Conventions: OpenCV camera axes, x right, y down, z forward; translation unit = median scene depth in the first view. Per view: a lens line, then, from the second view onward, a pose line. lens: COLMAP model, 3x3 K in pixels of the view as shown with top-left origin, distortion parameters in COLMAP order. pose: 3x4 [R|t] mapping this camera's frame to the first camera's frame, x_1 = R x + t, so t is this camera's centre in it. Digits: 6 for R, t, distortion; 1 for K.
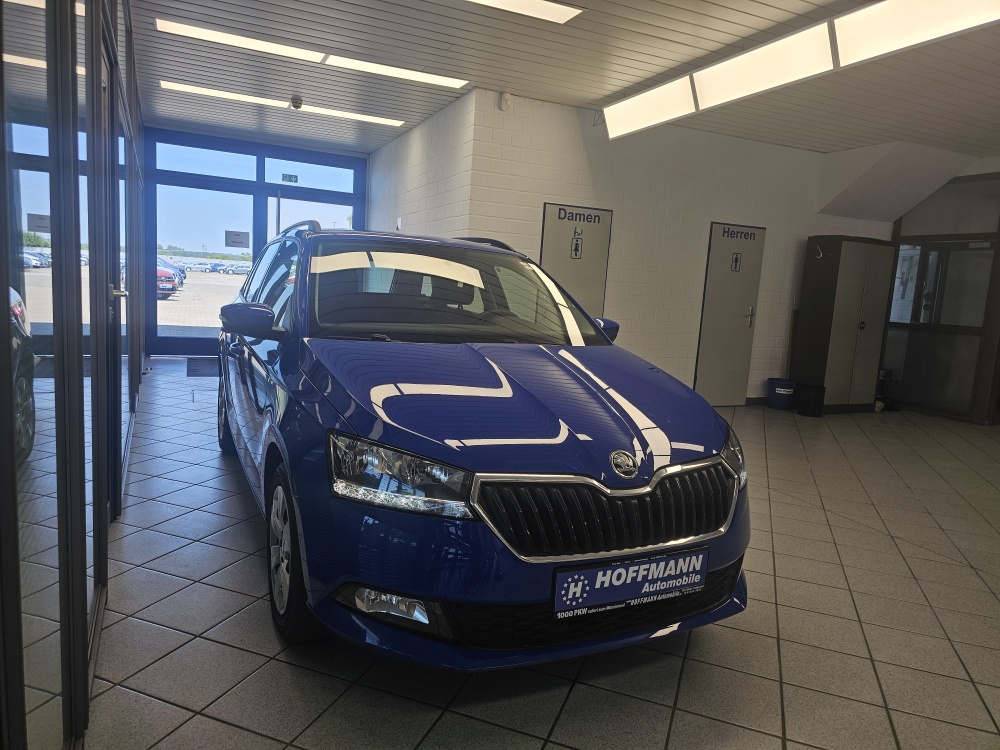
lens RADIAL K [[668.3, 0, 500.7], [0, 668.3, 381.8], [0, 0, 1]] dist [0.060230, -0.065787]
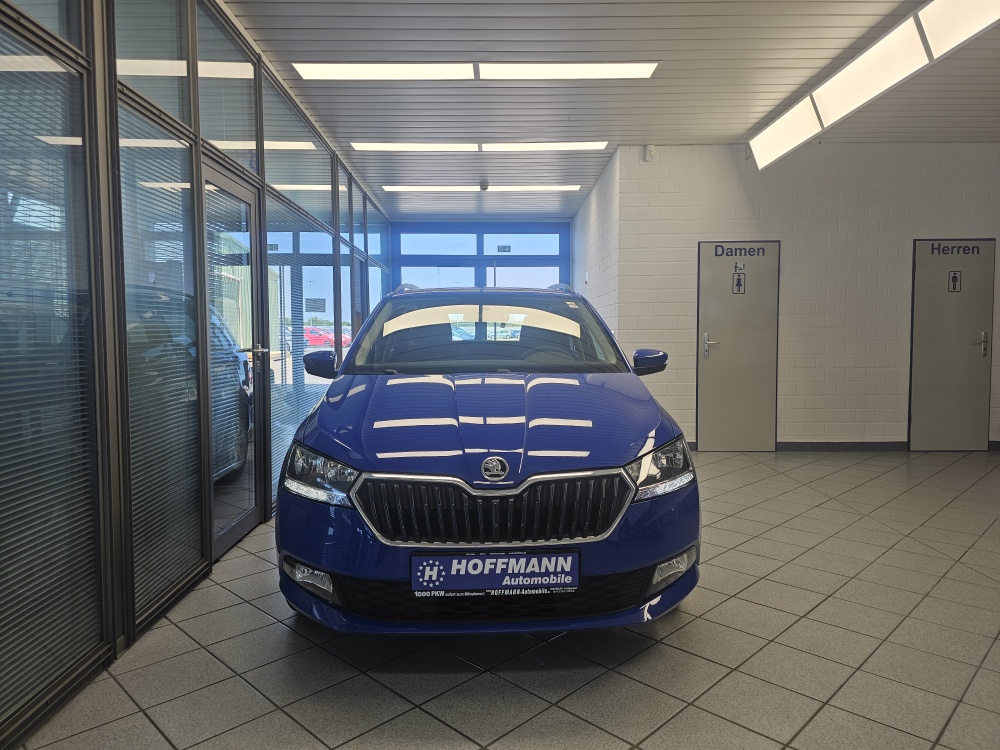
lens RADIAL K [[658.5, 0, 491.4], [0, 658.5, 373.8], [0, 0, 1]] dist [0.062710, -0.068680]
pose [[0.912524, -0.042352, -0.406824, 0.630183], [0.004939, 0.995693, -0.092578, 0.065677], [0.408992, 0.082470, 0.908804, -0.027904]]
